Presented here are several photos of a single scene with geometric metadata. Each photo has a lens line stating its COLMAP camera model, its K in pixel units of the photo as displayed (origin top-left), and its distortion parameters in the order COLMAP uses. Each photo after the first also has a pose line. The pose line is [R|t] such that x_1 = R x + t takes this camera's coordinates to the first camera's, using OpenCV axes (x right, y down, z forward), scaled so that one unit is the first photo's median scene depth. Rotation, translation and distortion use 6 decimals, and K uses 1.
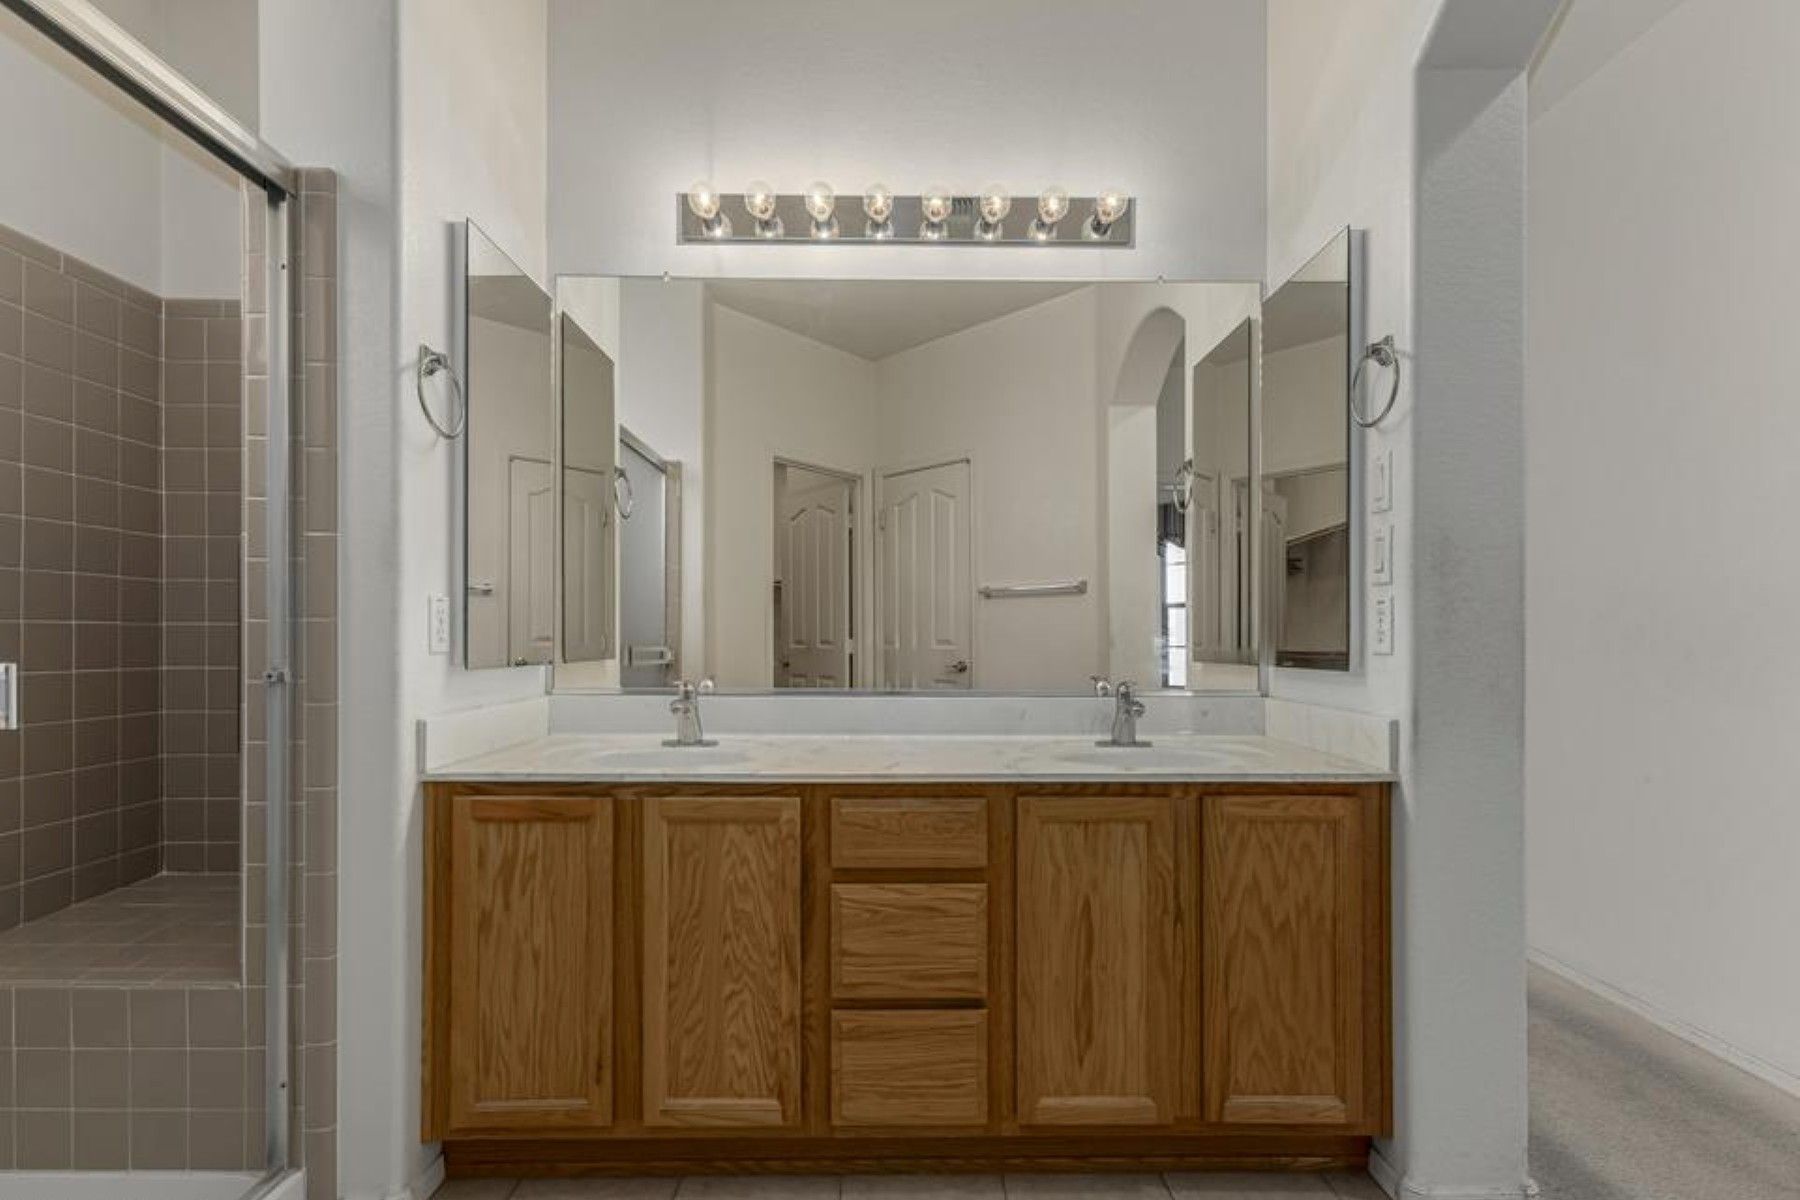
lens RADIAL K [[782.4, 0, 898.6], [0, 782.4, 635.7], [0, 0, 1]] dist [0.004036, -0.000057]
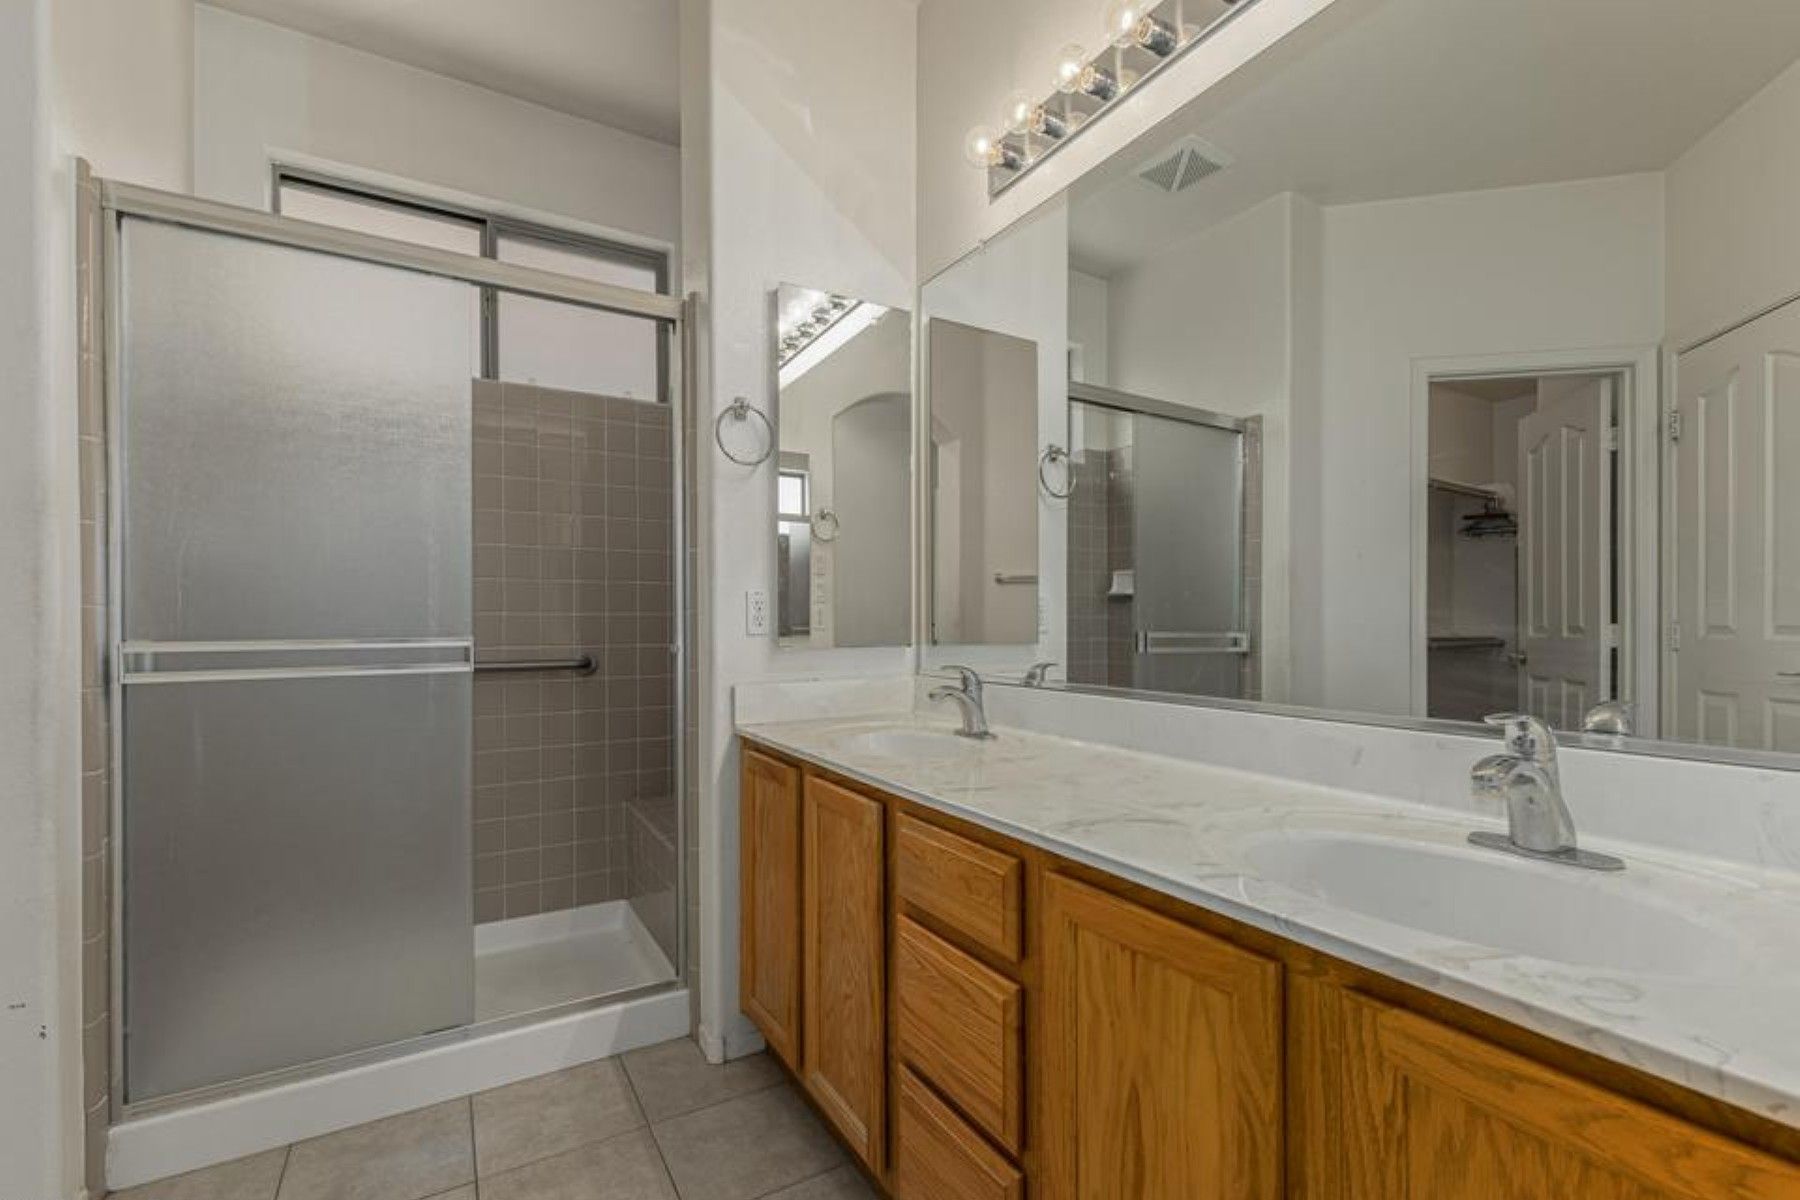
lens RADIAL K [[782.4, 0, 900.2], [0, 782.4, 627.2], [0, 0, 1]] dist [0.004036, -0.000057]
pose [[0.503239, 0.003233, -0.864141, 0.631512], [0.003617, 0.999976, 0.005848, 0.002890], [0.864140, -0.006069, 0.503216, 0.566005]]
